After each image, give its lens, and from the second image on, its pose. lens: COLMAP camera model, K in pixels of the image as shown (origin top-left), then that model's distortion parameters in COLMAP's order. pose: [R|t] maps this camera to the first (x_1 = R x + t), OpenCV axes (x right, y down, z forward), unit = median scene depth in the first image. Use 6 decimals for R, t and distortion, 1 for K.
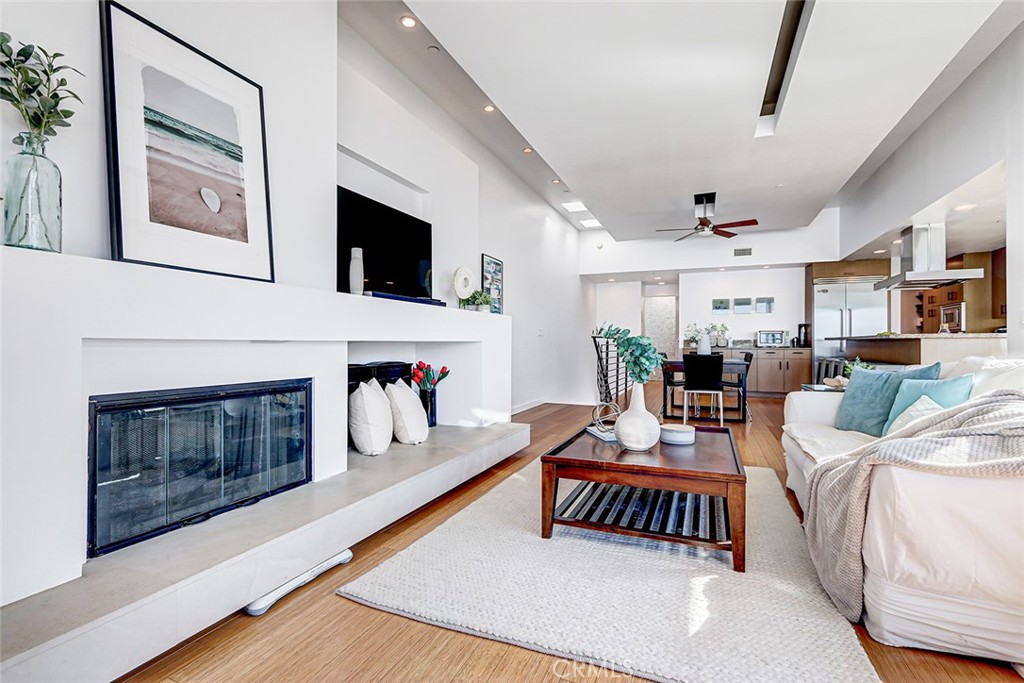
lens RADIAL K [[471.8, 0, 504.5], [0, 471.8, 343.4], [0, 0, 1]] dist [-0.001306, -0.000628]
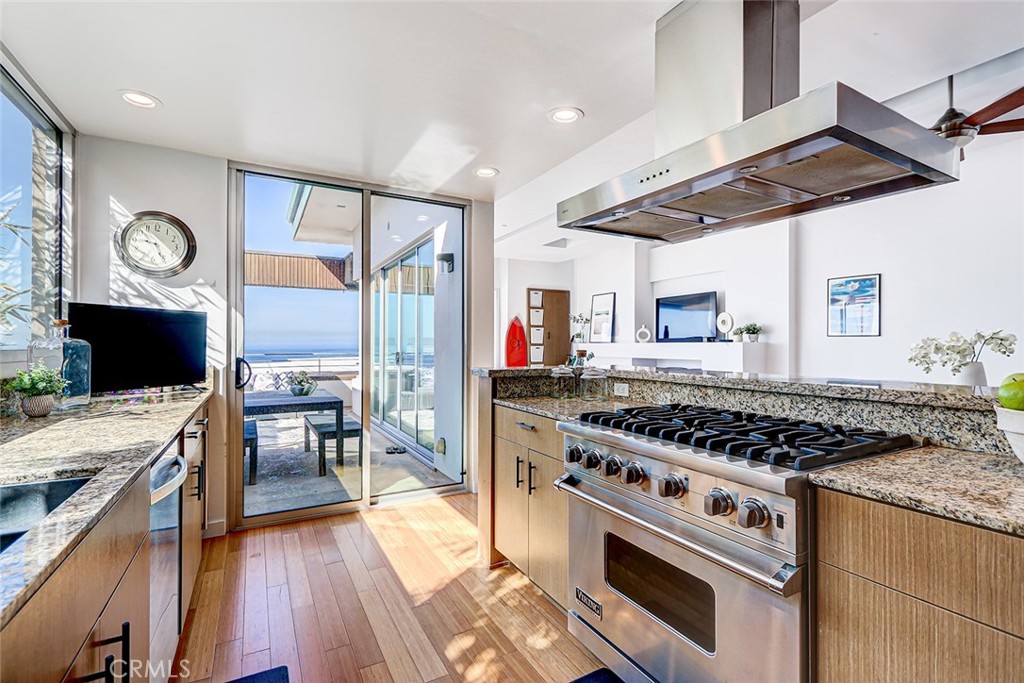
lens RADIAL K [[471.8, 0, 509.6], [0, 471.8, 341.5], [0, 0, 1]] dist [-0.001306, -0.000628]
pose [[-0.619272, -0.001119, -0.785175, 0.803860], [0.003767, 0.999983, -0.004397, -0.030332], [0.785167, -0.005681, -0.619258, 0.708854]]
